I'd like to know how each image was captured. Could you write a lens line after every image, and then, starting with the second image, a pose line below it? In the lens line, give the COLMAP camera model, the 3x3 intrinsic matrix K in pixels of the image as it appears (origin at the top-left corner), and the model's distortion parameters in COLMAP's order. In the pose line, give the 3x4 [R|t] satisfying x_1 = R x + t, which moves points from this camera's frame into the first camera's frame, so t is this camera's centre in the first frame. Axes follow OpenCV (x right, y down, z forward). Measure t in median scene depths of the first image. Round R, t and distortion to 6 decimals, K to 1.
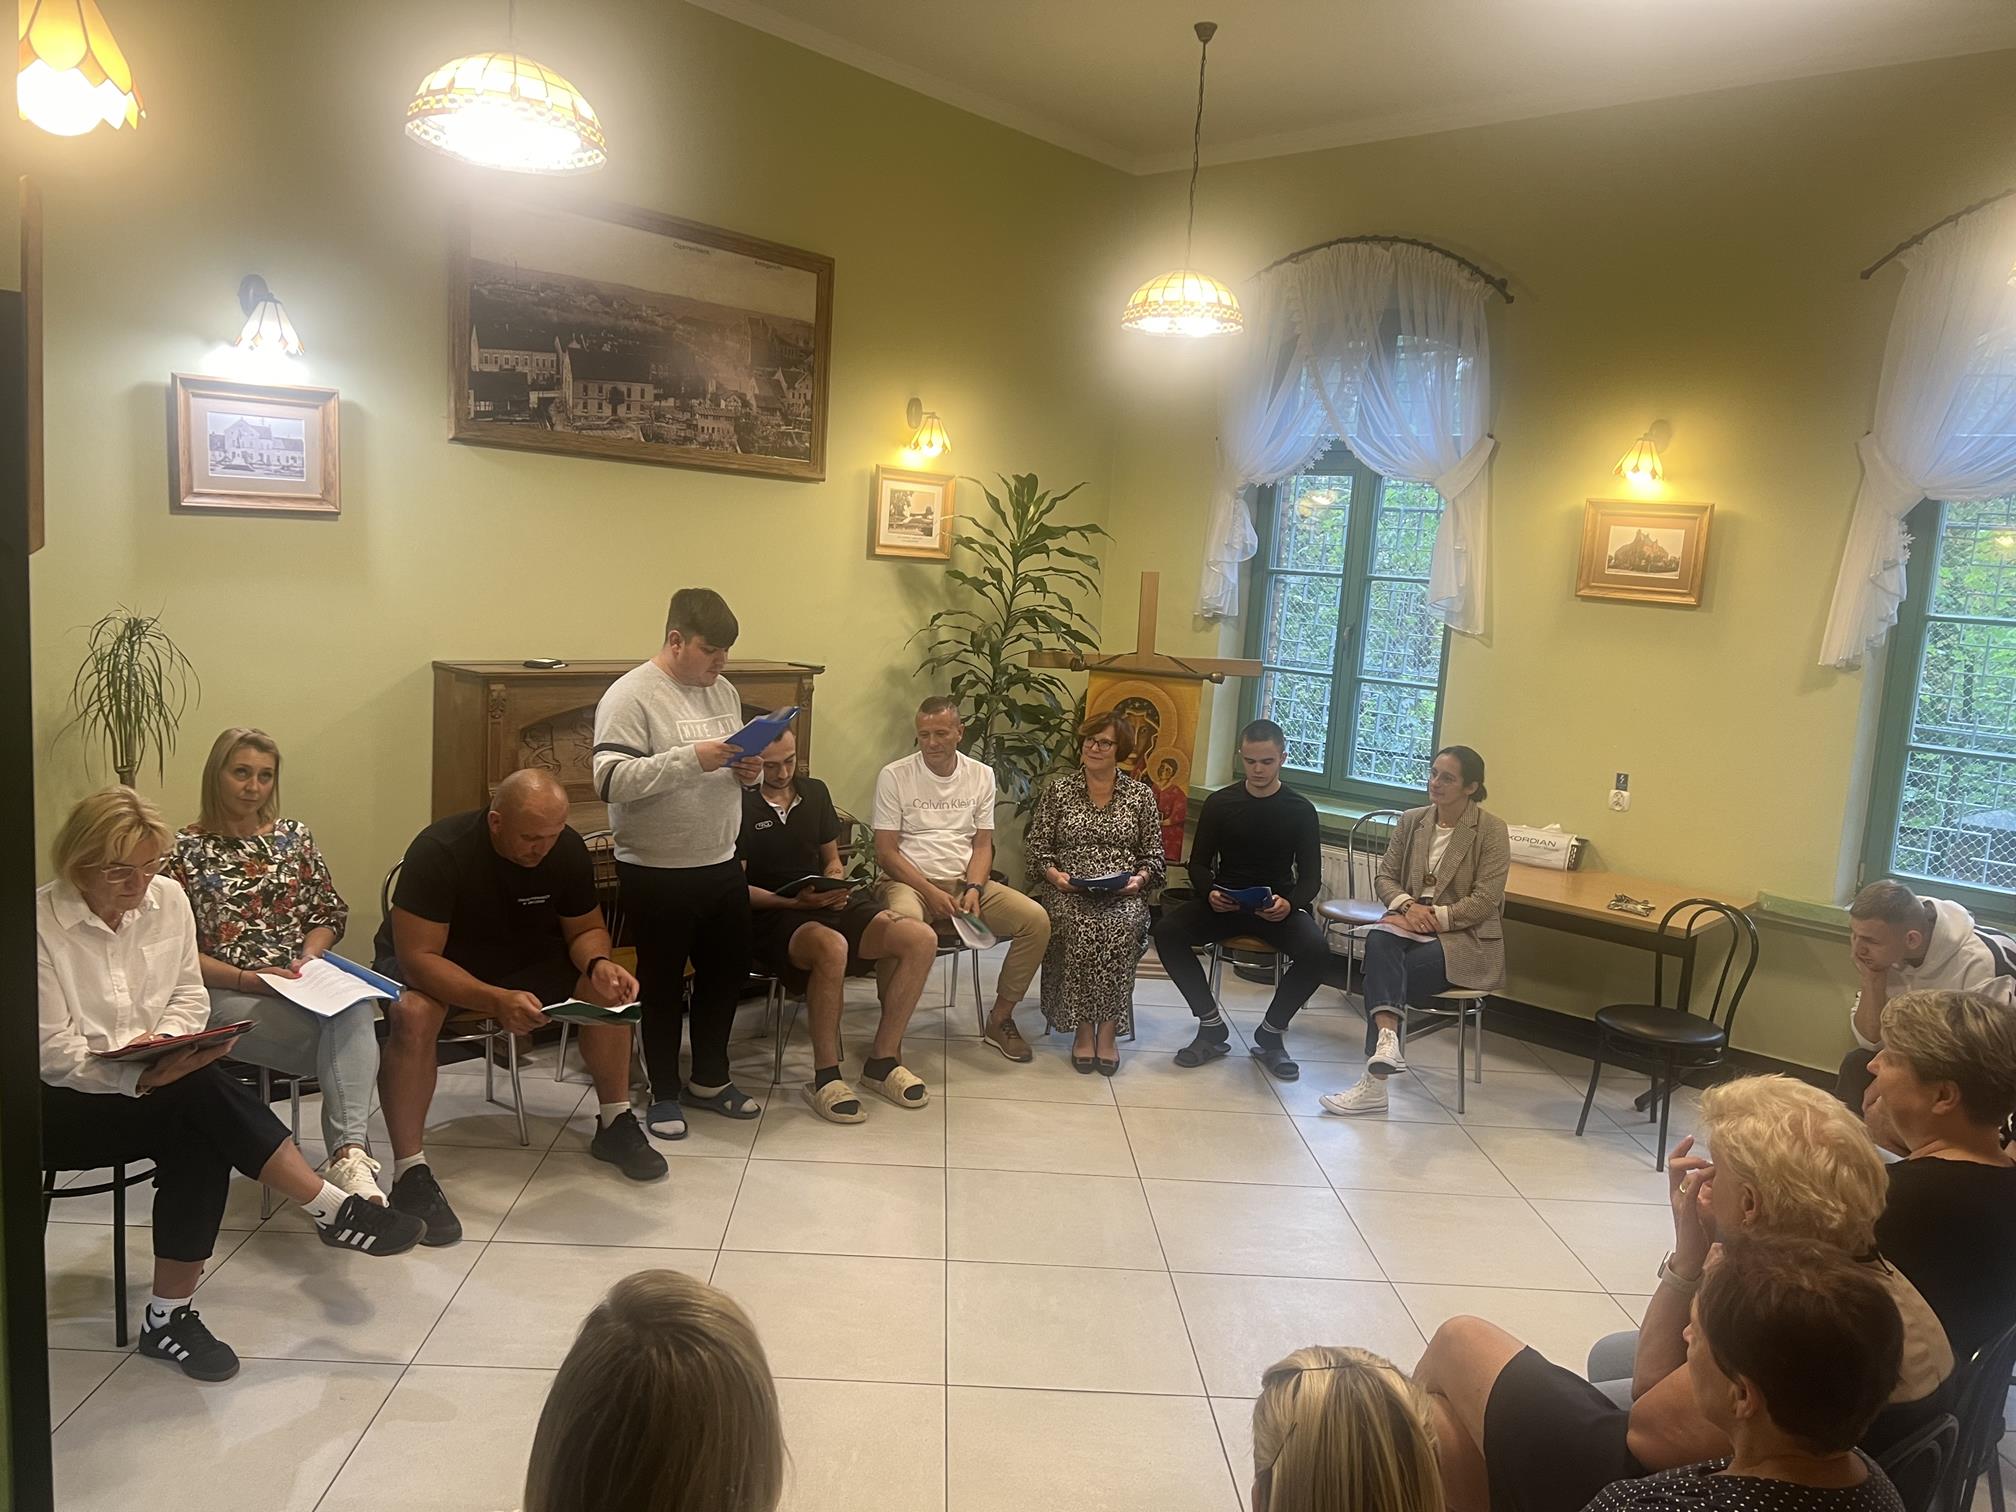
lens RADIAL K [[1518.4, 0, 1008.4], [0, 1518.4, 755.0], [0, 0, 1]] dist [-0.001961, -0.012220]
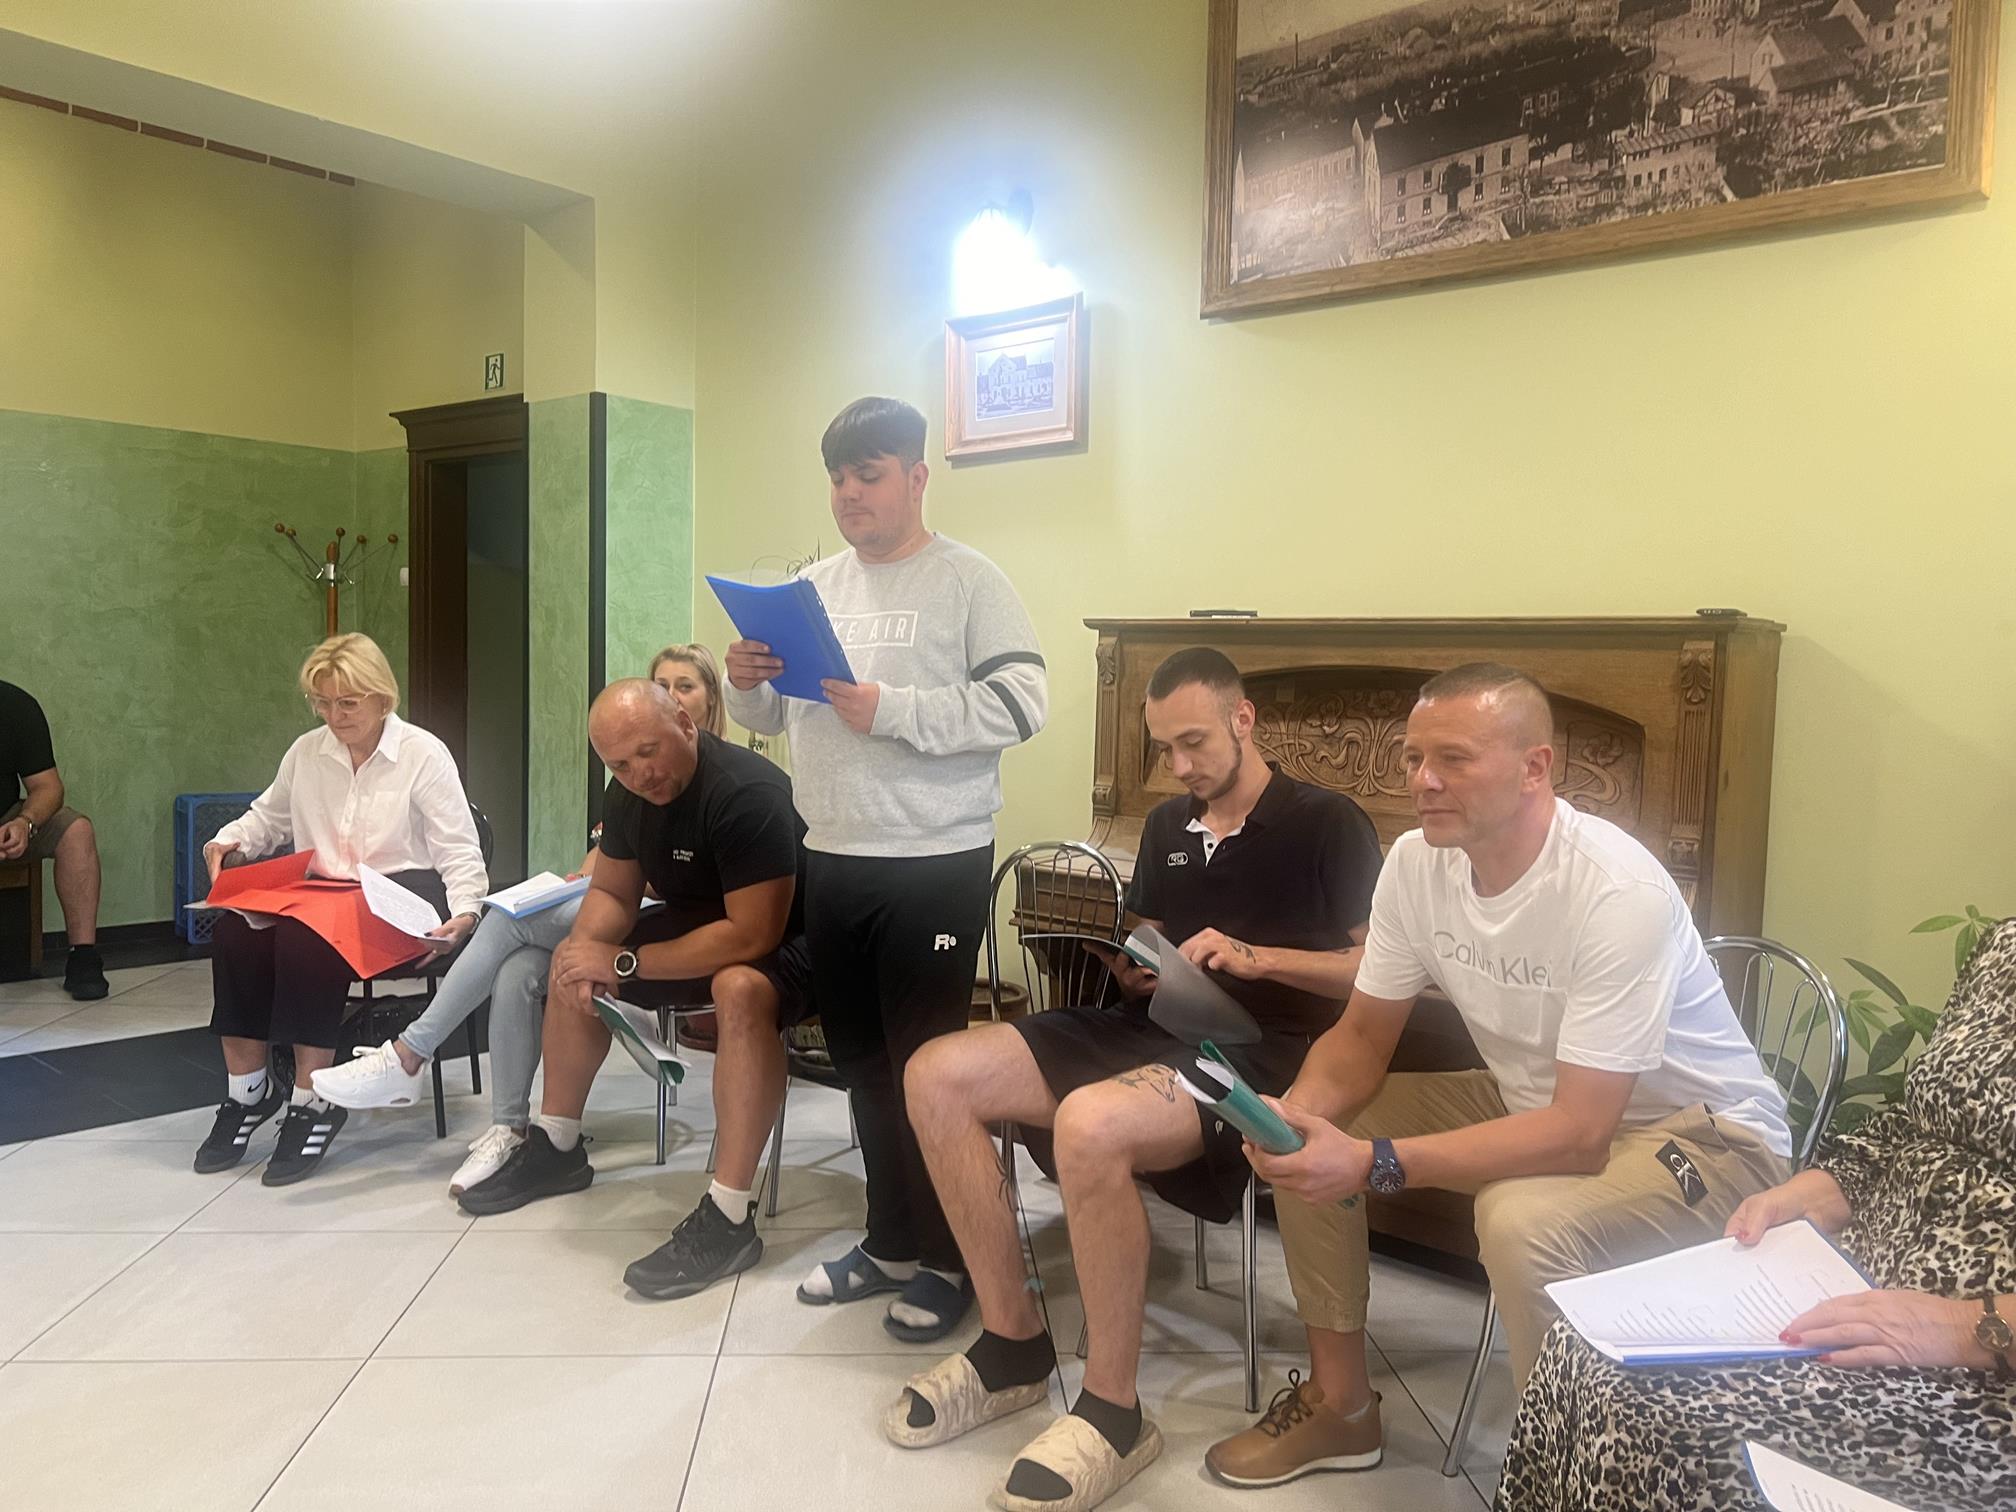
lens RADIAL K [[1518.4, 0, 1005.7], [0, 1518.4, 765.0], [0, 0, 1]] dist [-0.001961, -0.012220]
pose [[-0.000905, -0.012563, -0.999921, 0.322871], [-0.171857, 0.985046, -0.012220, 0.025149], [0.985122, 0.171832, -0.003050, 0.855058]]
